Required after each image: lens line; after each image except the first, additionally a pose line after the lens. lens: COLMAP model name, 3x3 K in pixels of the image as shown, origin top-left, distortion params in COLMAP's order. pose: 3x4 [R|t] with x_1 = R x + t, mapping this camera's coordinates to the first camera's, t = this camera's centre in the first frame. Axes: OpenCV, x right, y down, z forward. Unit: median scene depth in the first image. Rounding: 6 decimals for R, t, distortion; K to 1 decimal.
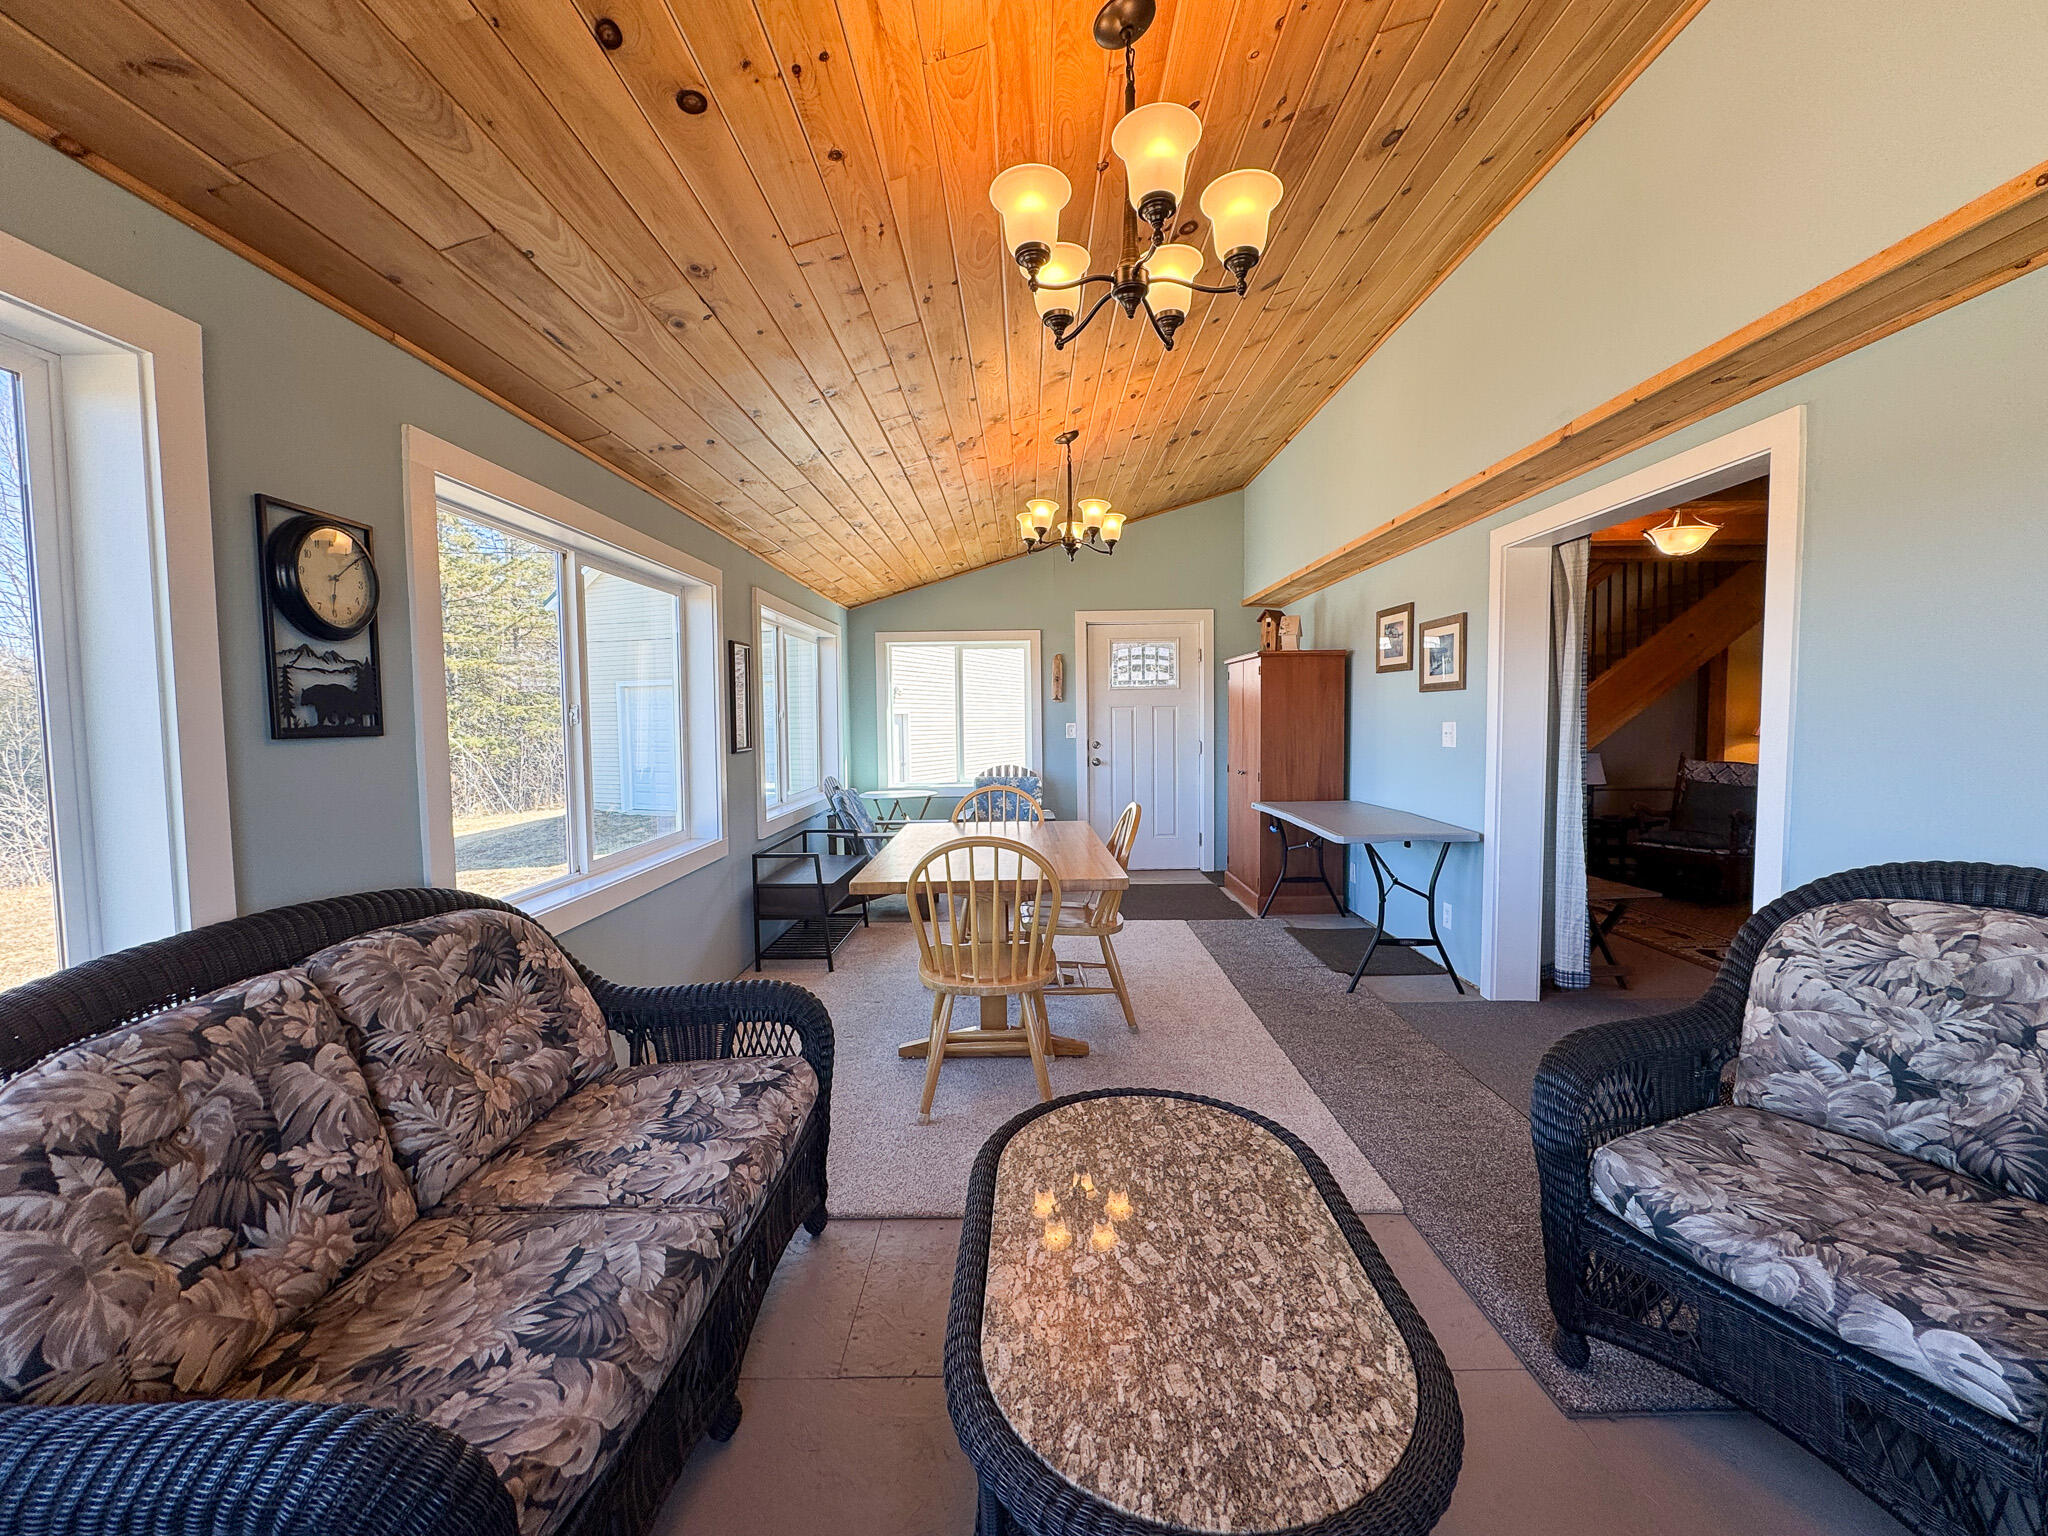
lens RADIAL K [[851.1, 0, 1018.2], [0, 851.1, 763.4], [0, 0, 1]] dist [-0.007683, -0.000244]
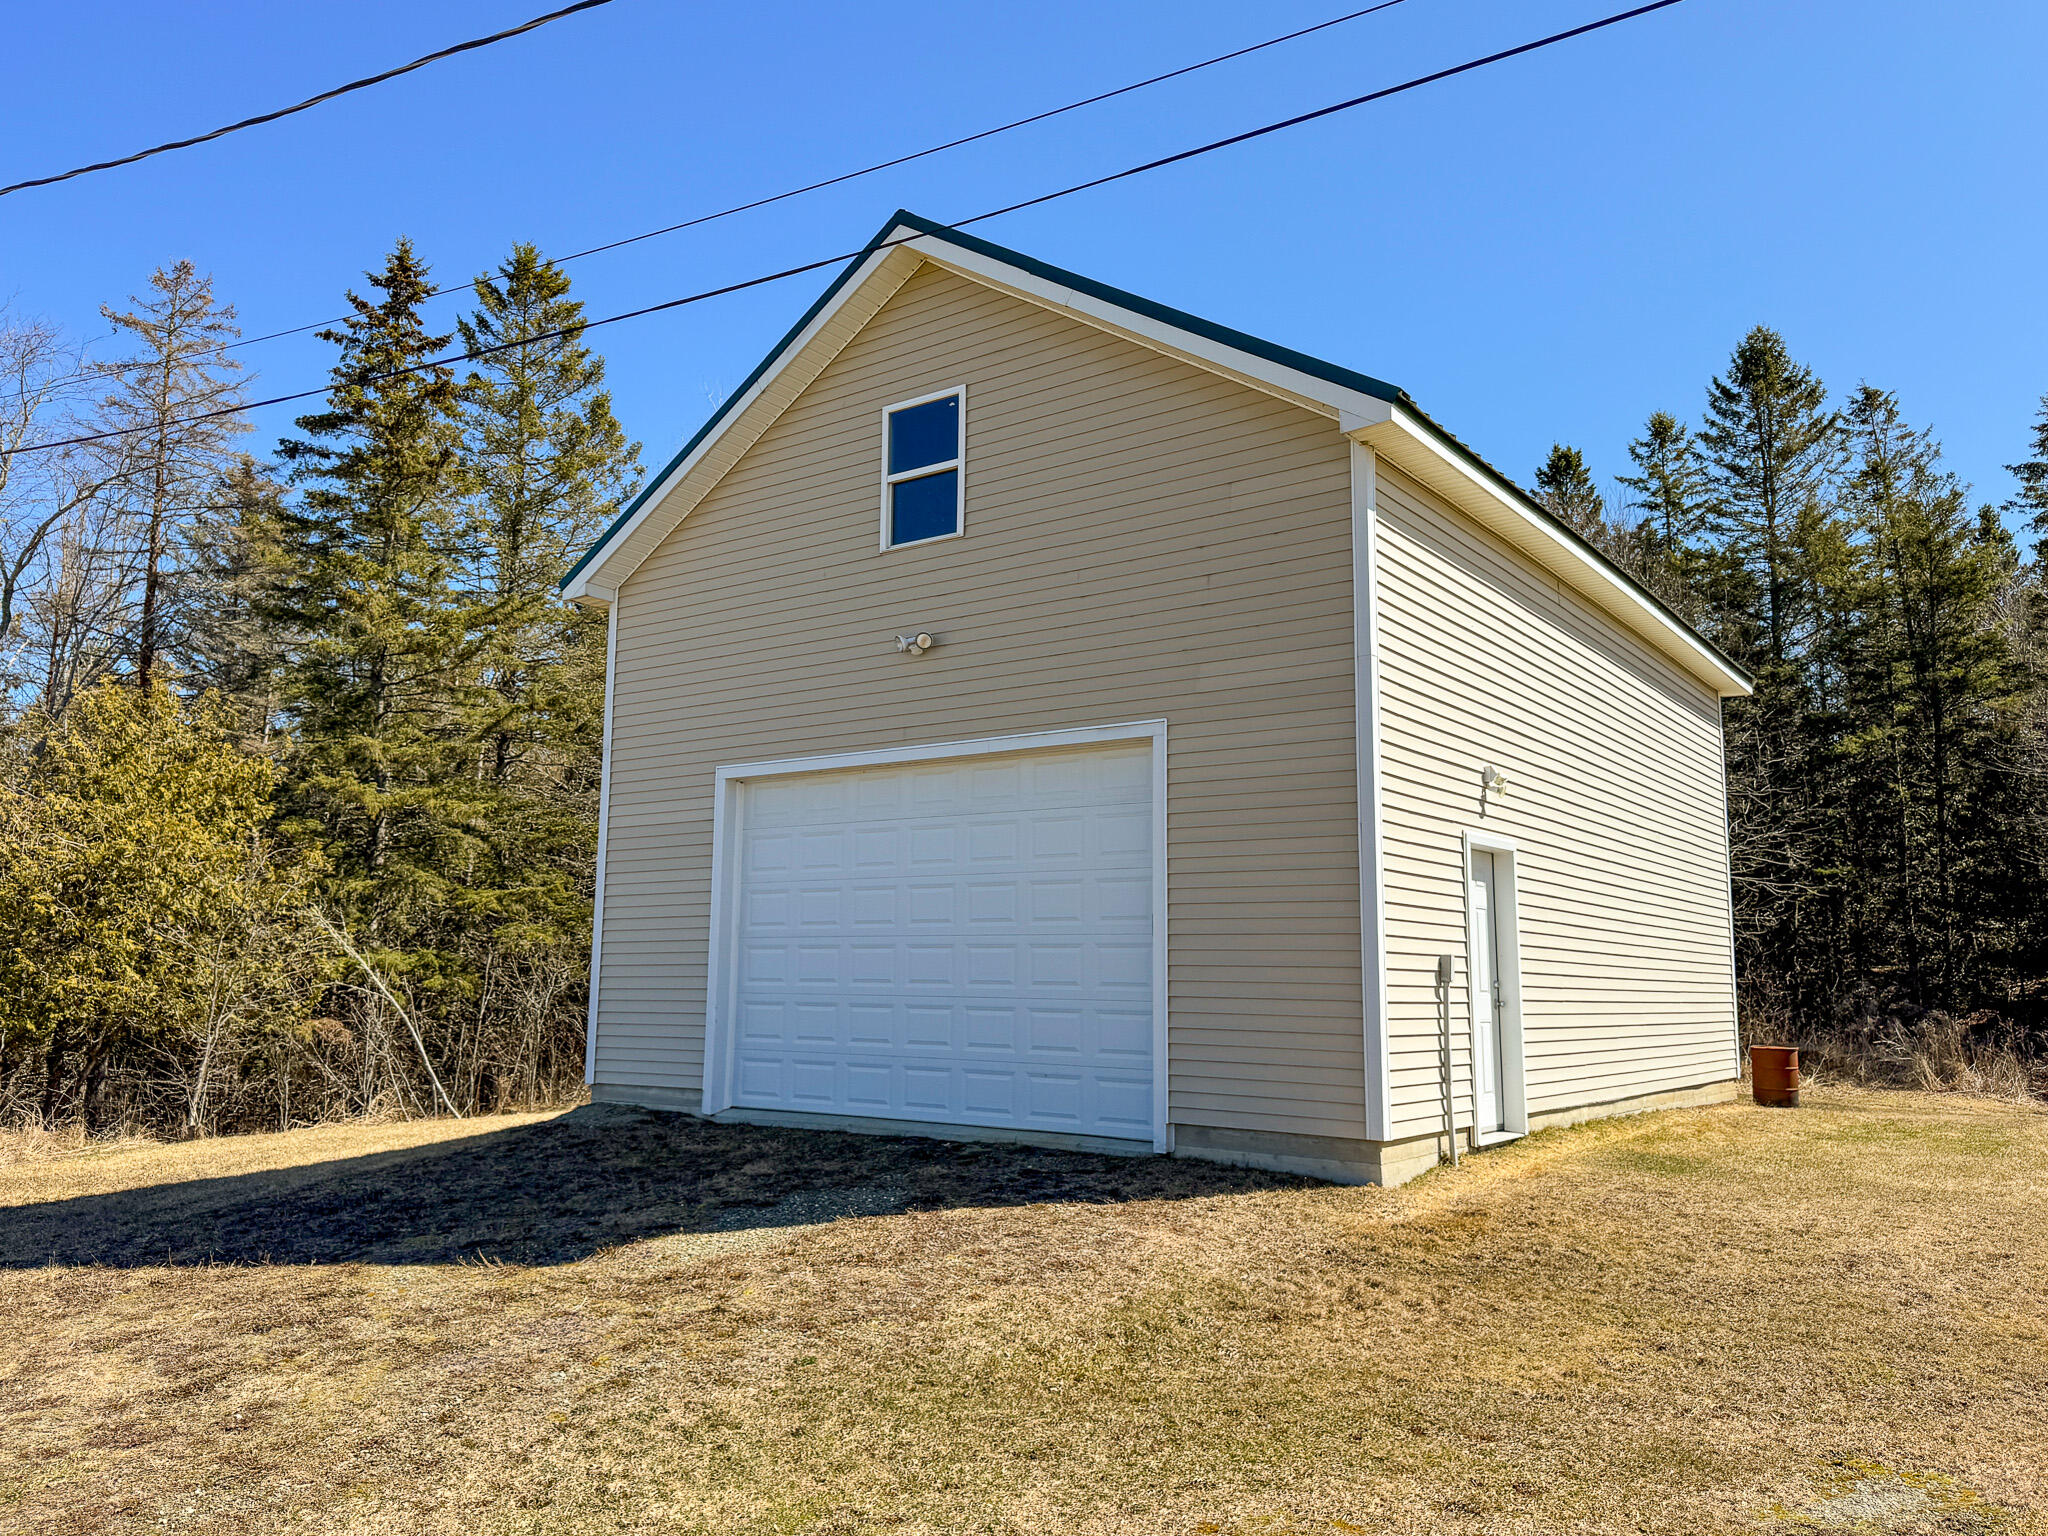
lens RADIAL K [[1523.7, 0, 1041.5], [0, 1523.7, 771.5], [0, 0, 1]] dist [0.003285, 0.001588]
pose [[0.981453, -0.005377, -0.191629, -0.132064], [-0.031791, 0.981200, -0.190356, 0.021273], [0.189050, 0.192917, 0.962831, 0.243546]]
